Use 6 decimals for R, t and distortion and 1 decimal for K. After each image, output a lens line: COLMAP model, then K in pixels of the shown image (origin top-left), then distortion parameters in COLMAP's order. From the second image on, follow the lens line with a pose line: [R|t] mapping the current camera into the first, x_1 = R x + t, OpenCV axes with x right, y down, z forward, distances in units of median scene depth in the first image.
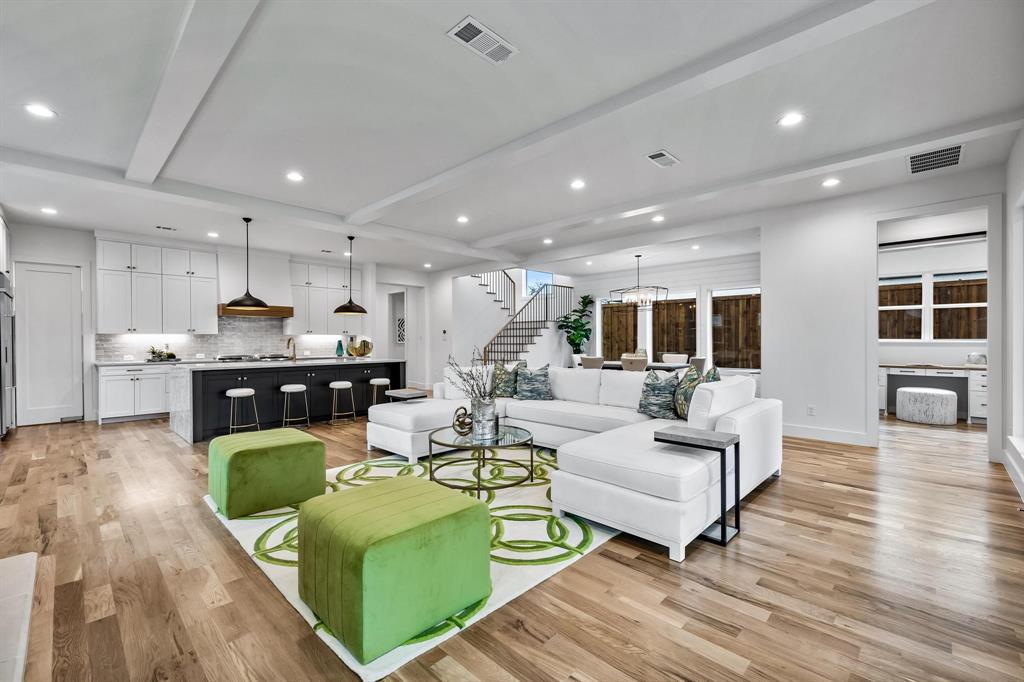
lens RADIAL K [[434.0, 0, 509.4], [0, 434.0, 345.5], [0, 0, 1]] dist [0.003535, -0.000318]
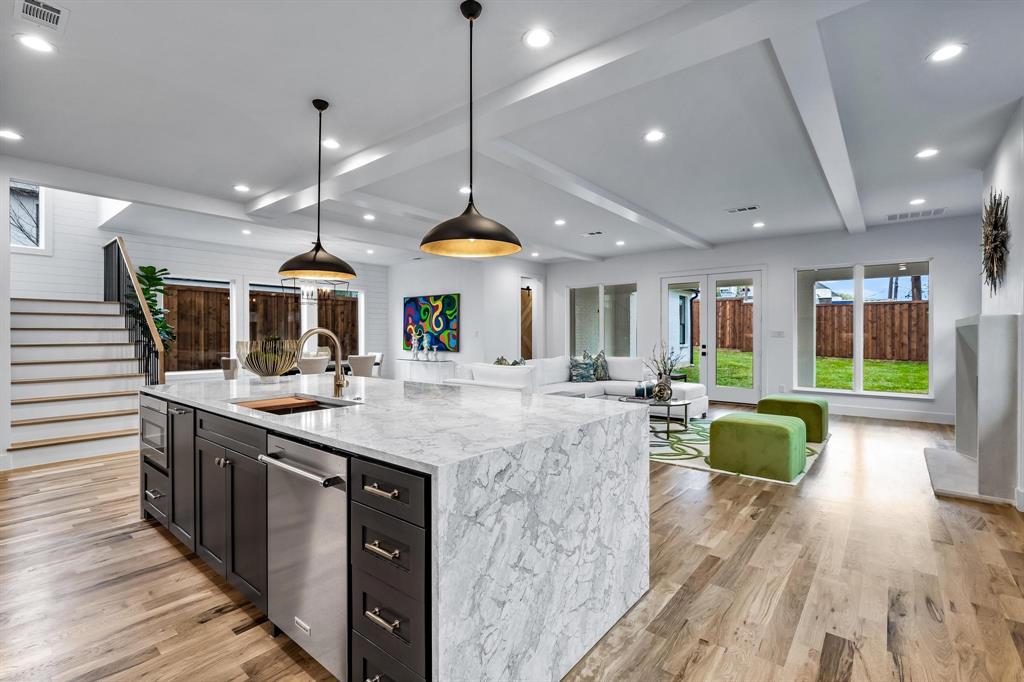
lens RADIAL K [[471.2, 0, 513.1], [0, 471.2, 337.5], [0, 0, 1]] dist [0.003337, -0.000629]
pose [[-0.086164, -0.000349, 0.996281, -0.714153], [0.014191, 0.999898, 0.001578, -0.010039], [-0.996180, 0.014274, -0.086150, 0.685864]]
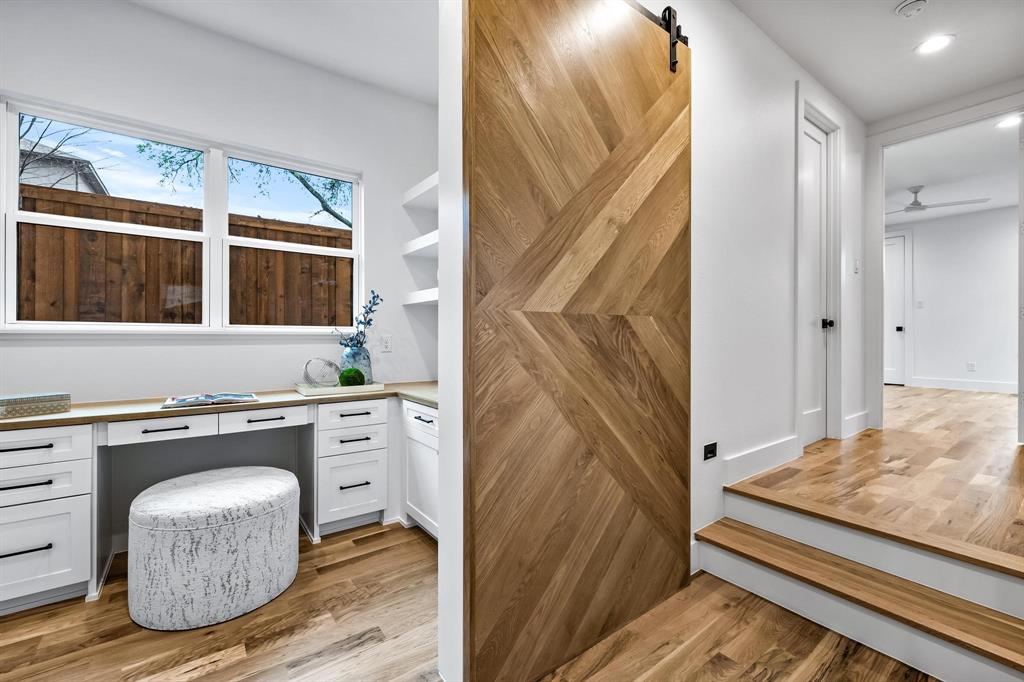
lens RADIAL K [[434.0, 0, 510.7], [0, 434.0, 338.0], [0, 0, 1]] dist [0.003535, -0.000318]
pose [[0.170922, -0.001722, 0.985283, 0.511362], [0.009031, 0.999959, 0.000181, -0.000811], [-0.985243, 0.008868, 0.170931, 0.553376]]
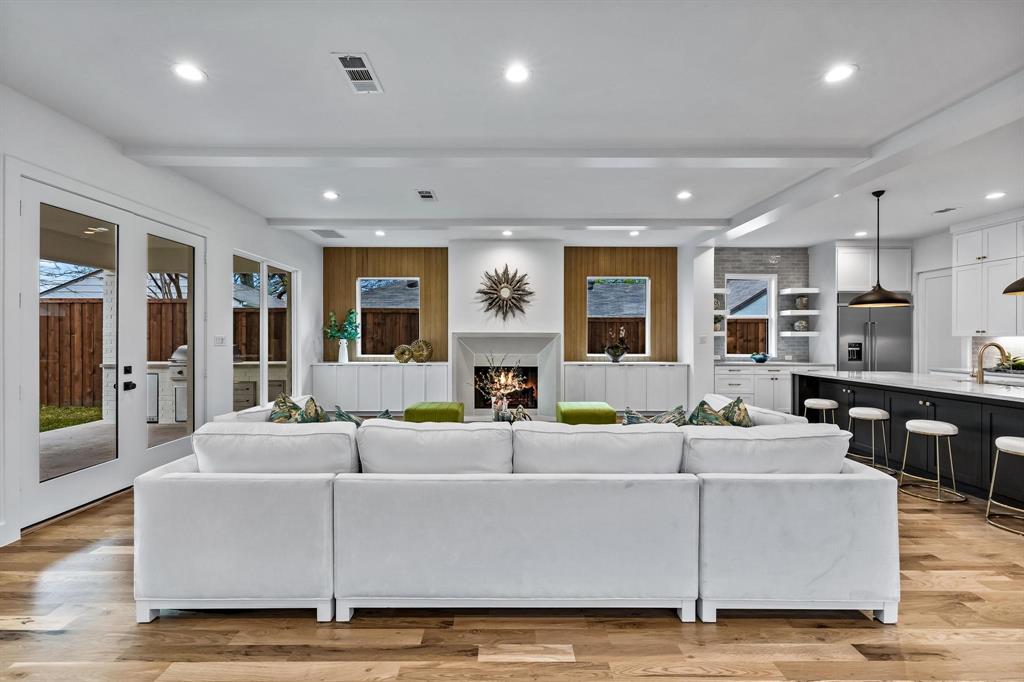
lens RADIAL K [[434.0, 0, 508.3], [0, 434.0, 338.1], [0, 0, 1]] dist [0.003535, -0.000318]
pose [[-0.708865, 0.004217, -0.705331, 0.300106], [-0.007450, 0.999882, 0.013466, -0.022477], [0.705305, 0.014801, -0.708750, 0.755944]]
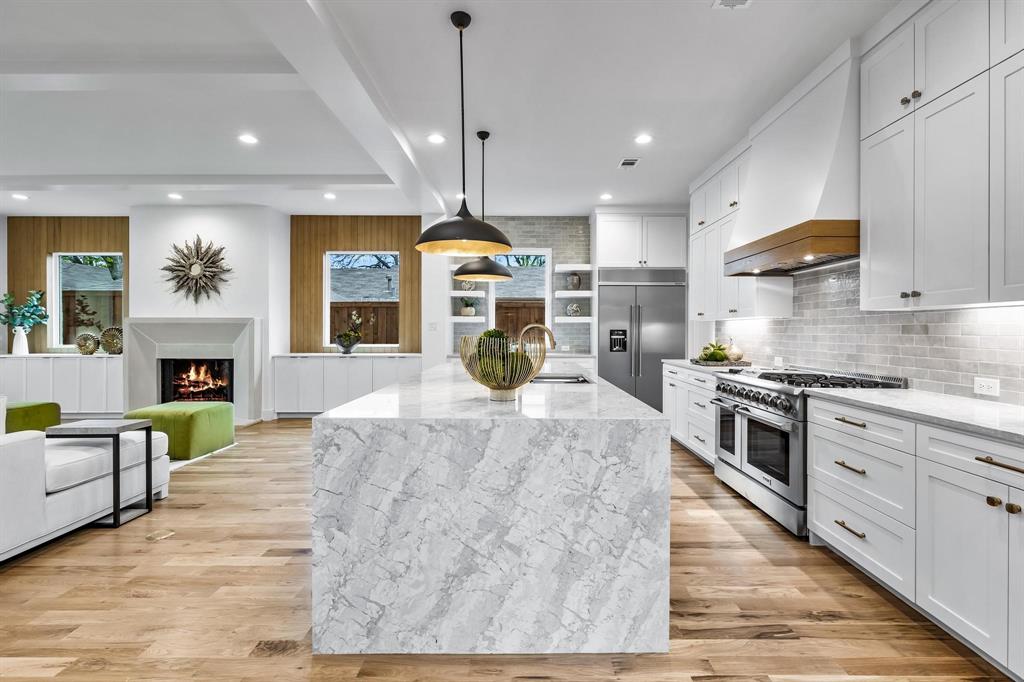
lens RADIAL K [[471.2, 0, 519.8], [0, 471.2, 325.1], [0, 0, 1]] dist [0.003337, -0.000629]
pose [[-0.711759, -0.003904, -0.702413, -0.116579], [-0.005995, 0.999982, 0.000517, -0.013996], [0.702398, 0.004579, -0.711770, 1.048957]]
